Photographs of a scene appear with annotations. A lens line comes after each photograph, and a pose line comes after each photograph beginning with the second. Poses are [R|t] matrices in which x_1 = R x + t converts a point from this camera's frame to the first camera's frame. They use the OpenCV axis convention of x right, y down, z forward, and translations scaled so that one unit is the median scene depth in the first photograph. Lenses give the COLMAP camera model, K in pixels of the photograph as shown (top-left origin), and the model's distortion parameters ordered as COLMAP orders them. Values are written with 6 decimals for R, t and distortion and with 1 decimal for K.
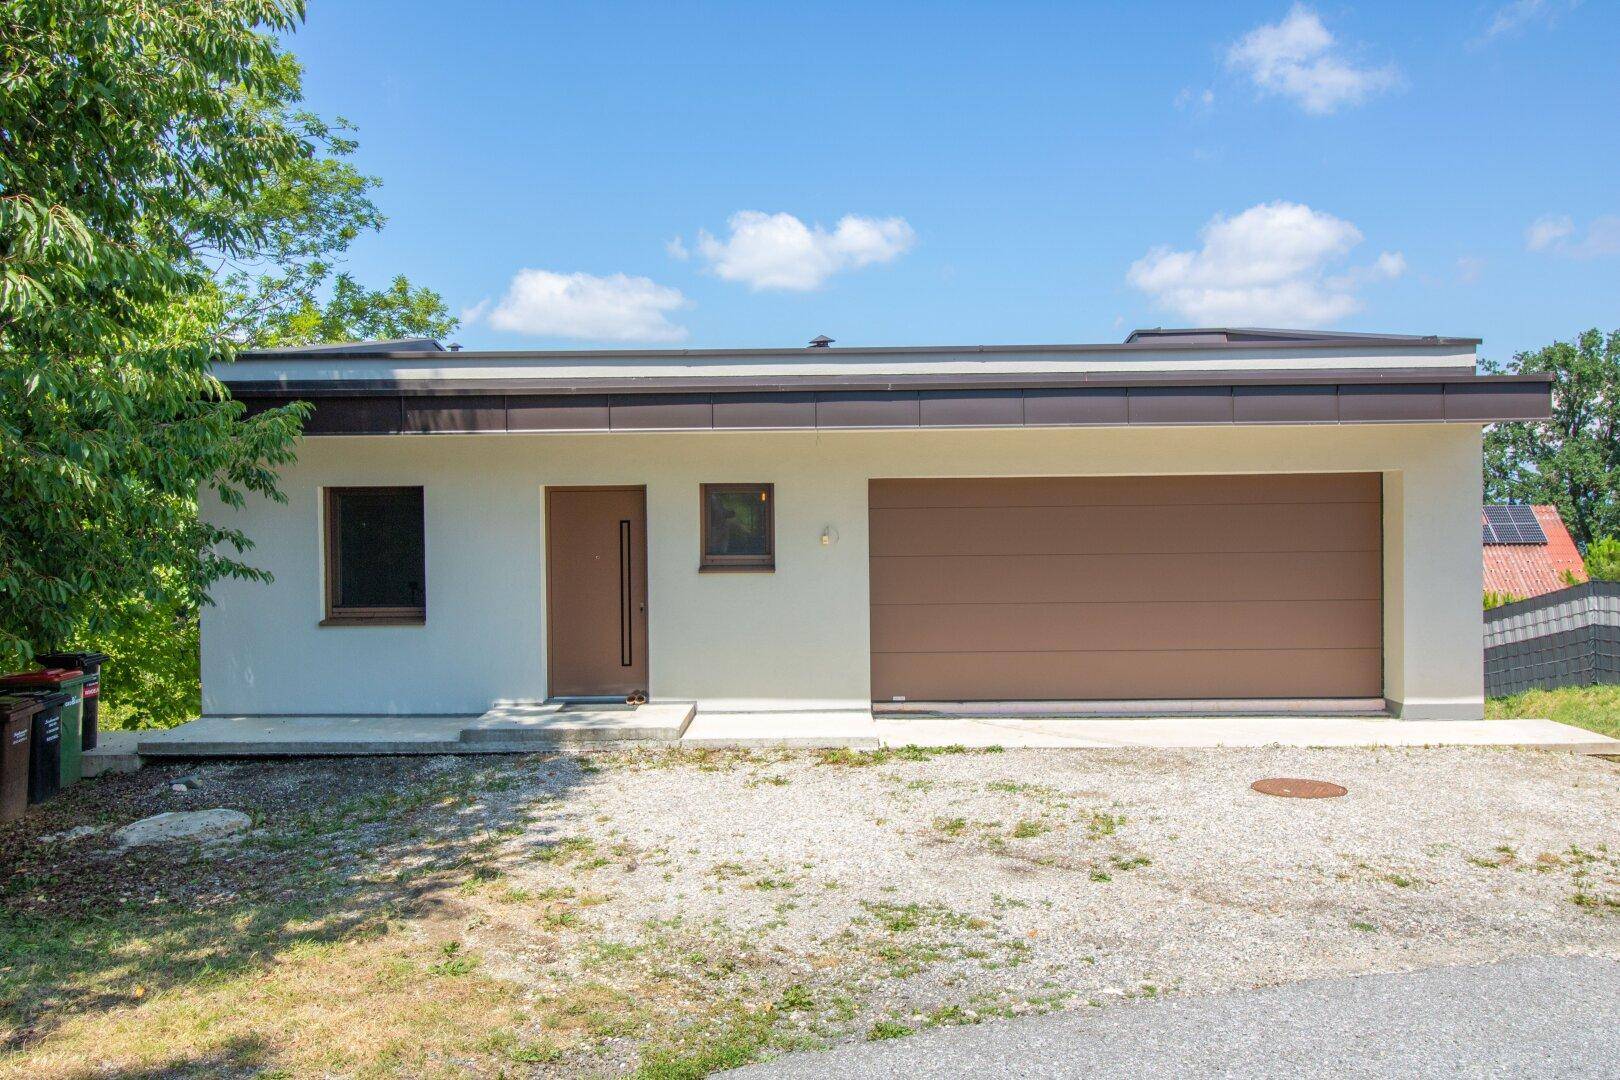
lens RADIAL K [[1484.5, 0, 748.2], [0, 1484.5, 540.8], [0, 0, 1]] dist [0.023793, -0.013945]
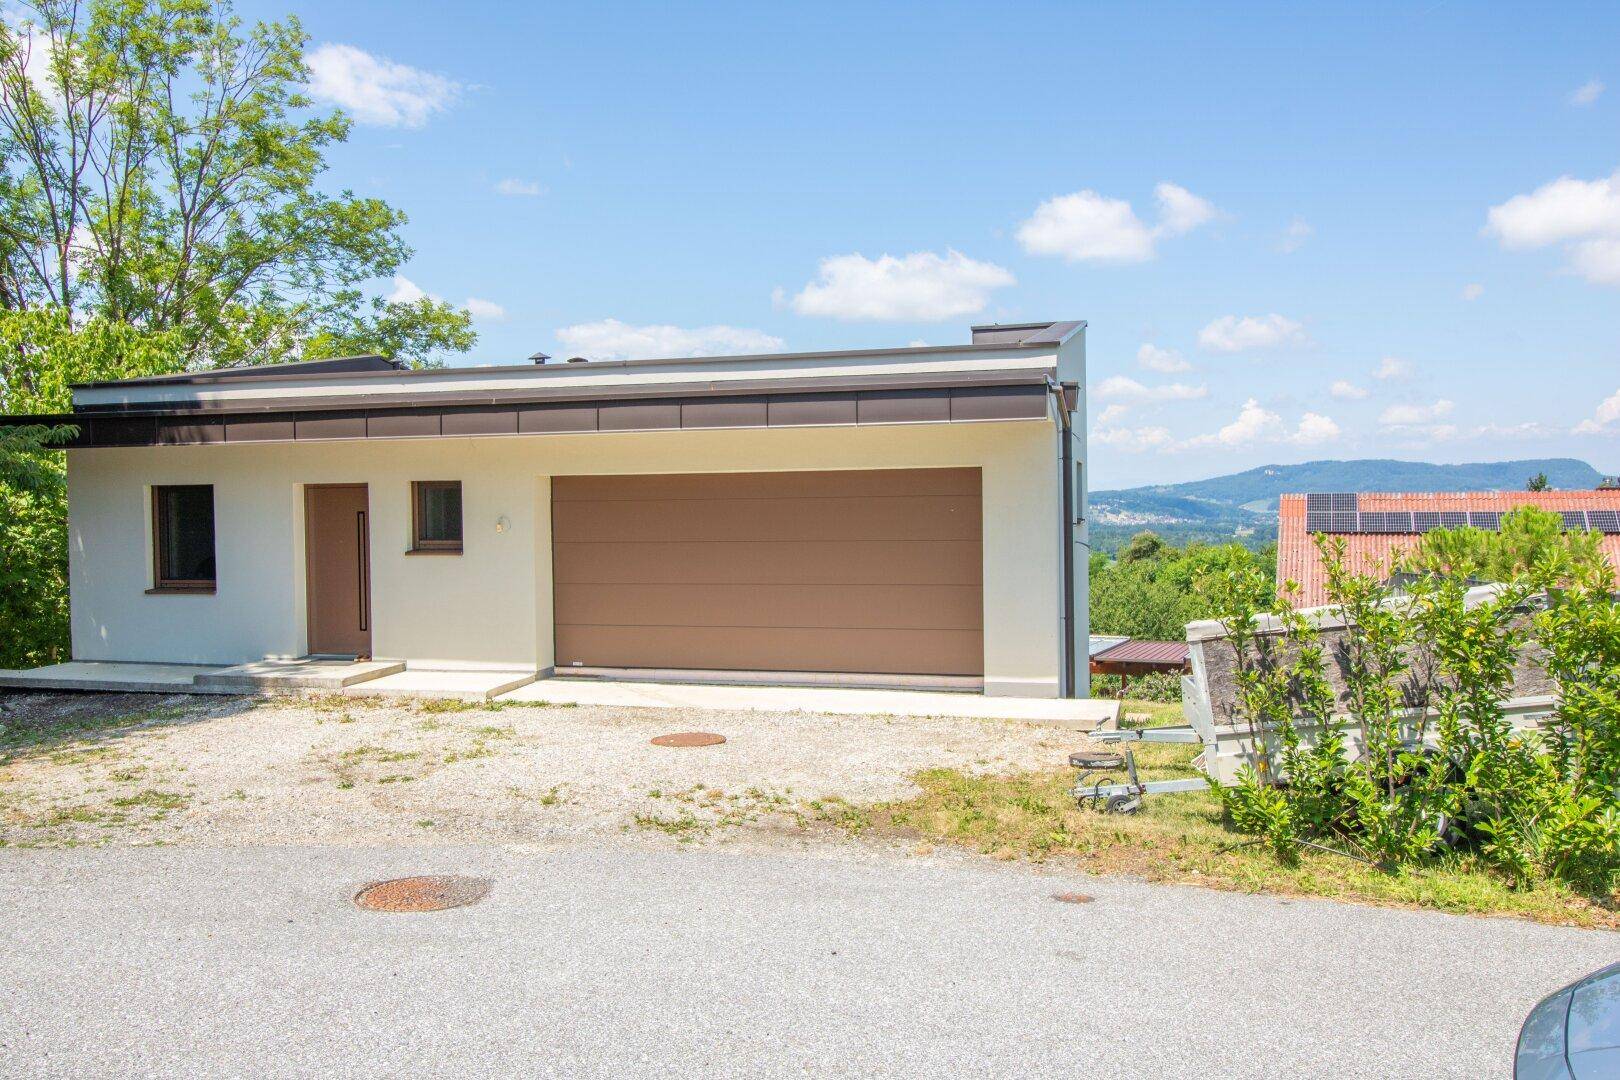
lens RADIAL K [[1484.5, 0, 748.2], [0, 1484.5, 540.8], [0, 0, 1]] dist [0.023793, -0.013945]
pose [[0.956245, 0.005809, -0.292510, 0.584937], [-0.004399, 0.999975, 0.005477, 0.002227], [0.292535, -0.003951, 0.956247, -0.079991]]
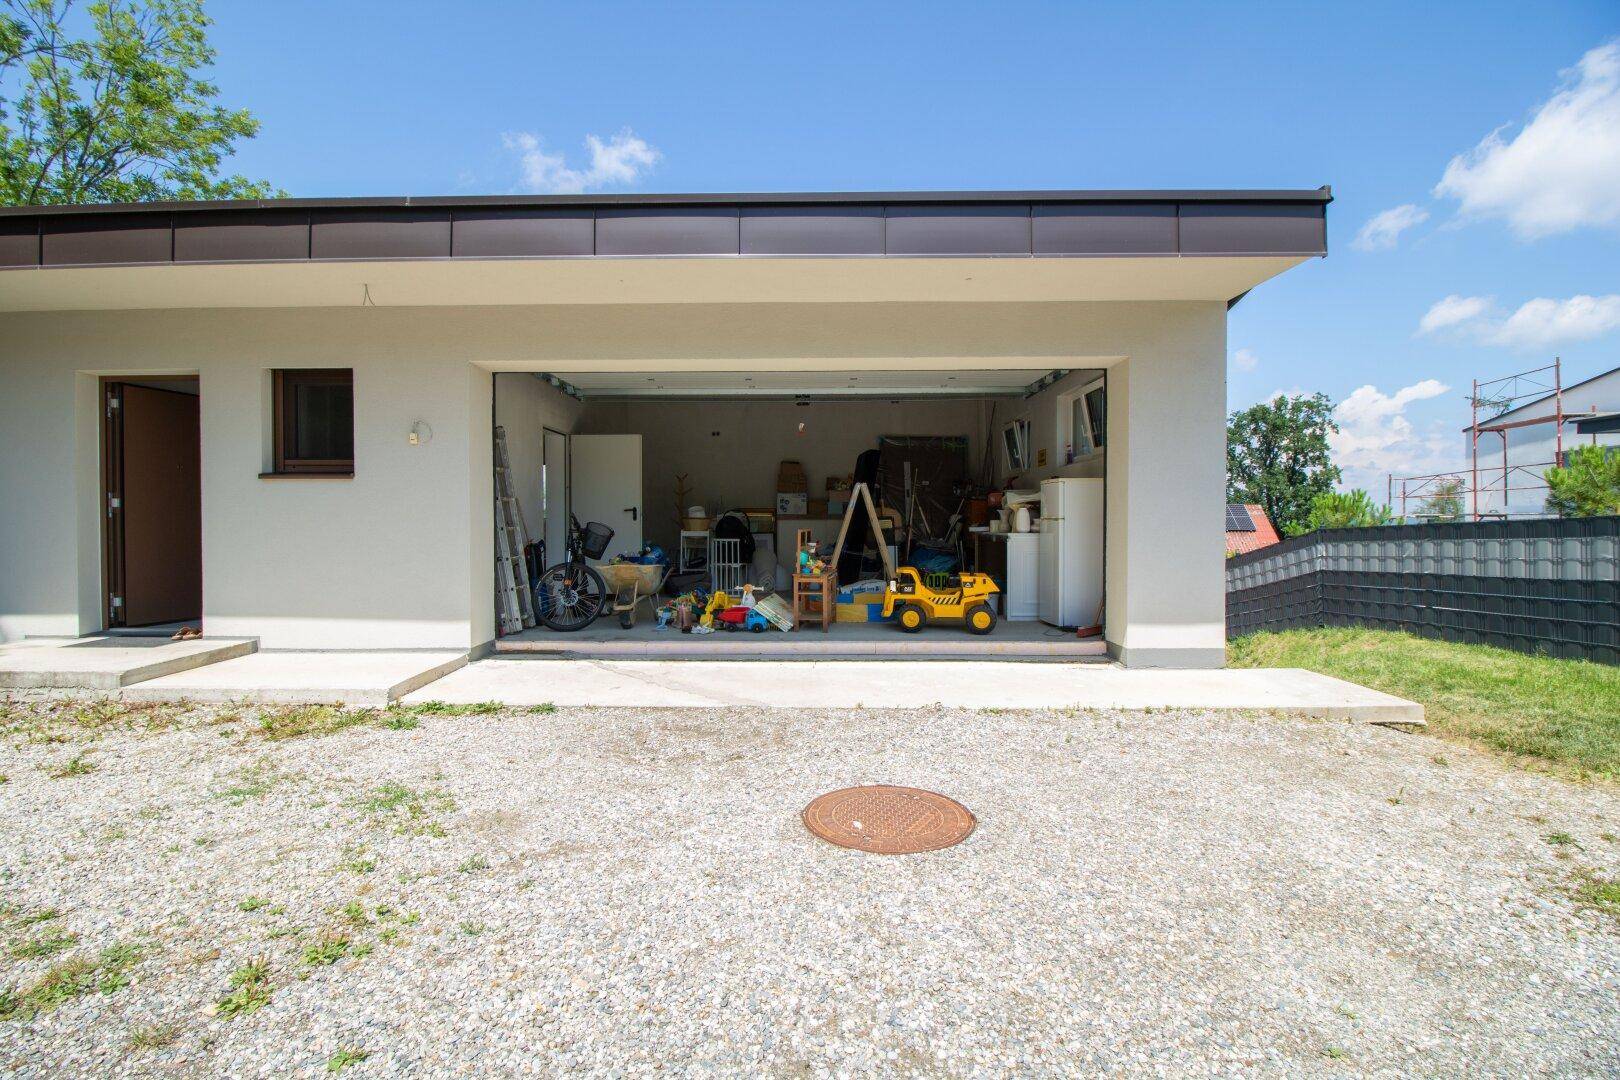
lens RADIAL K [[808.3, 0, 810.0], [0, 808.3, 540.0], [0, 0, 1]] dist [0.004291, -0.019657]
pose [[0.999948, 0.010173, 0.000592, 0.264655], [-0.010167, 0.999904, -0.009448, 0.056232], [-0.000688, 0.009441, 0.999955, 0.555541]]
